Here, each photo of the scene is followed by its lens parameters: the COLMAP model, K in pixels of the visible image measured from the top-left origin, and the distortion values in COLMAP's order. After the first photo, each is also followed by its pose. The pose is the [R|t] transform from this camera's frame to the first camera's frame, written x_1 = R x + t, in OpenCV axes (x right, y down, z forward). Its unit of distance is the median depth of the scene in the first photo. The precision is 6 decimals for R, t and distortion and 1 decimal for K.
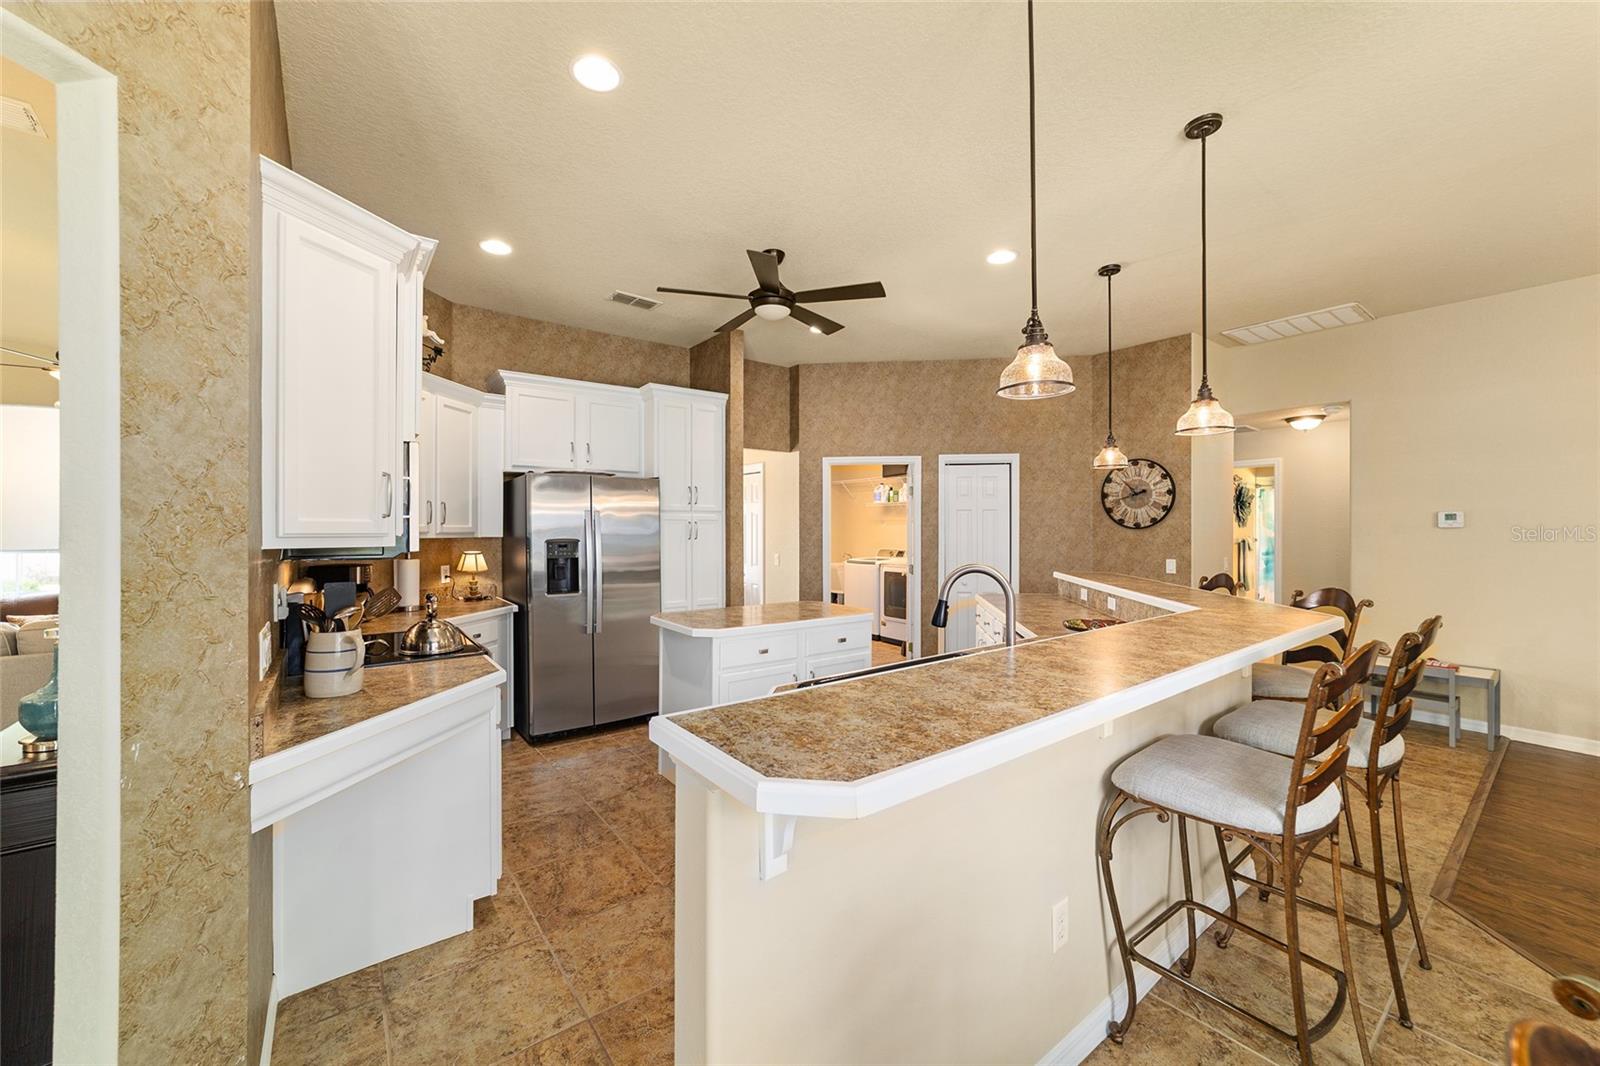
lens RADIAL K [[617.5, 0, 790.3], [0, 617.5, 525.6], [0, 0, 1]] dist [0.001053, 0.001949]
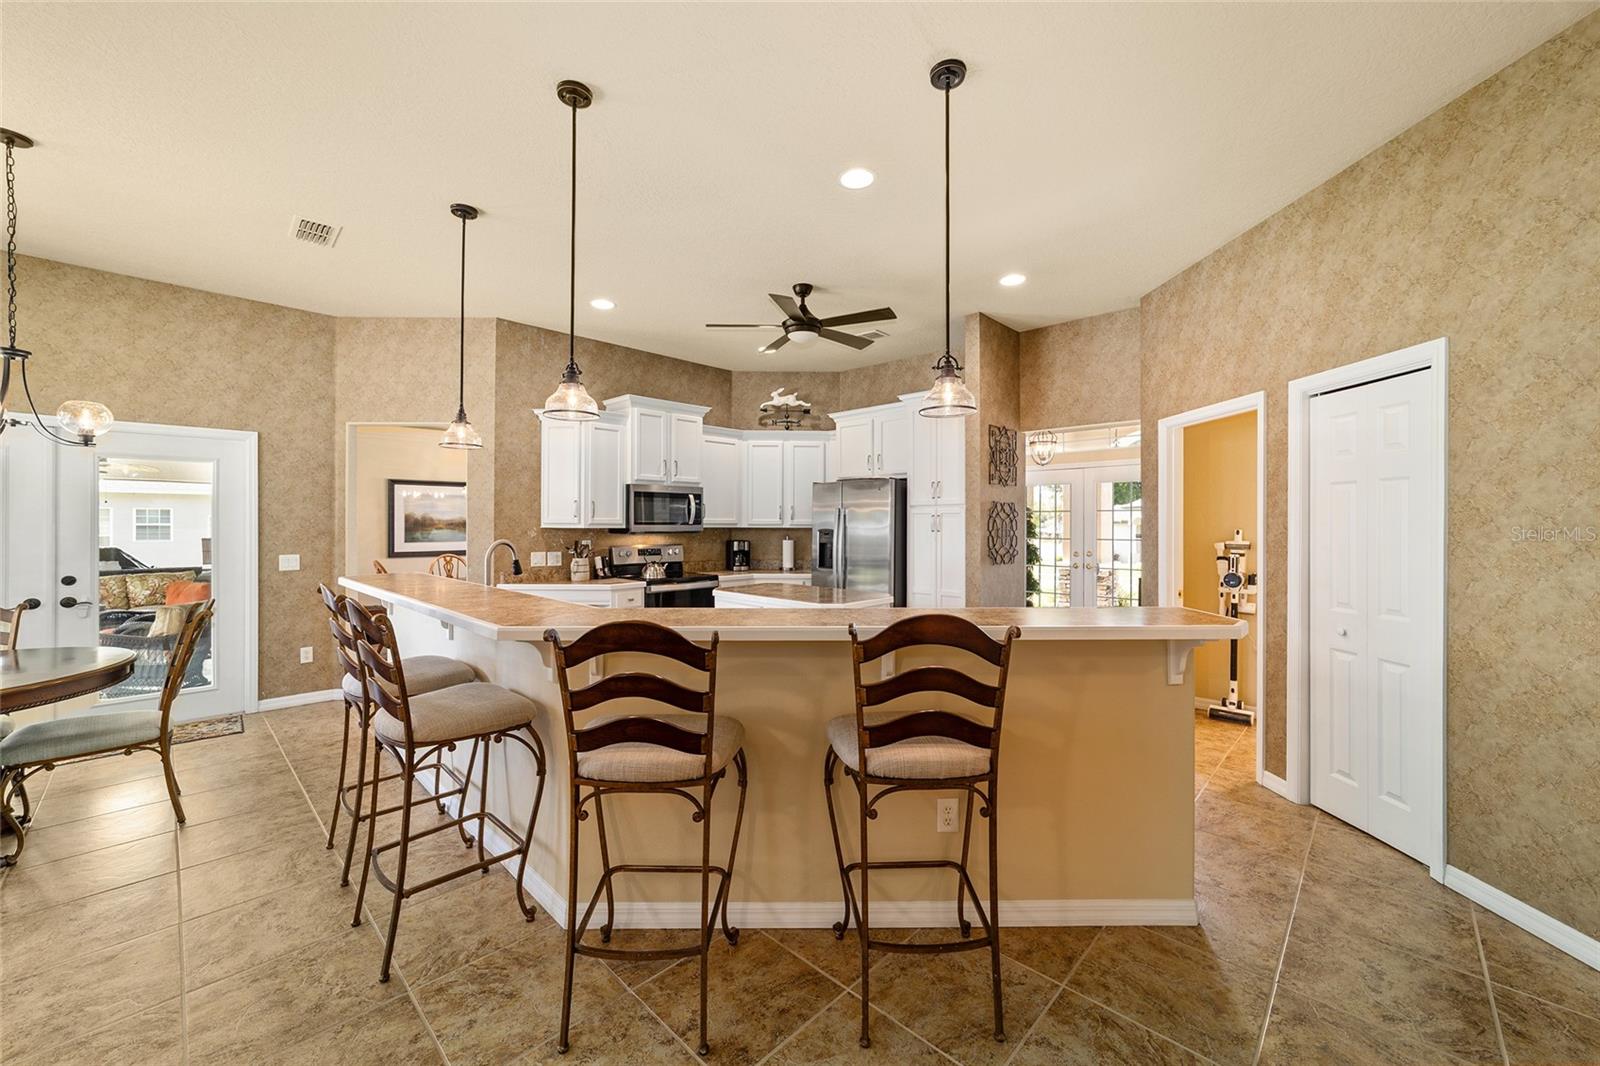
lens RADIAL K [[617.5, 0, 802.2], [0, 617.5, 523.6], [0, 0, 1]] dist [0.001053, 0.001949]
pose [[0.148564, 0.001455, -0.988902, 0.848465], [0.001068, 0.999998, 0.001632, 0.006361], [0.988902, -0.001299, 0.148562, 0.616662]]
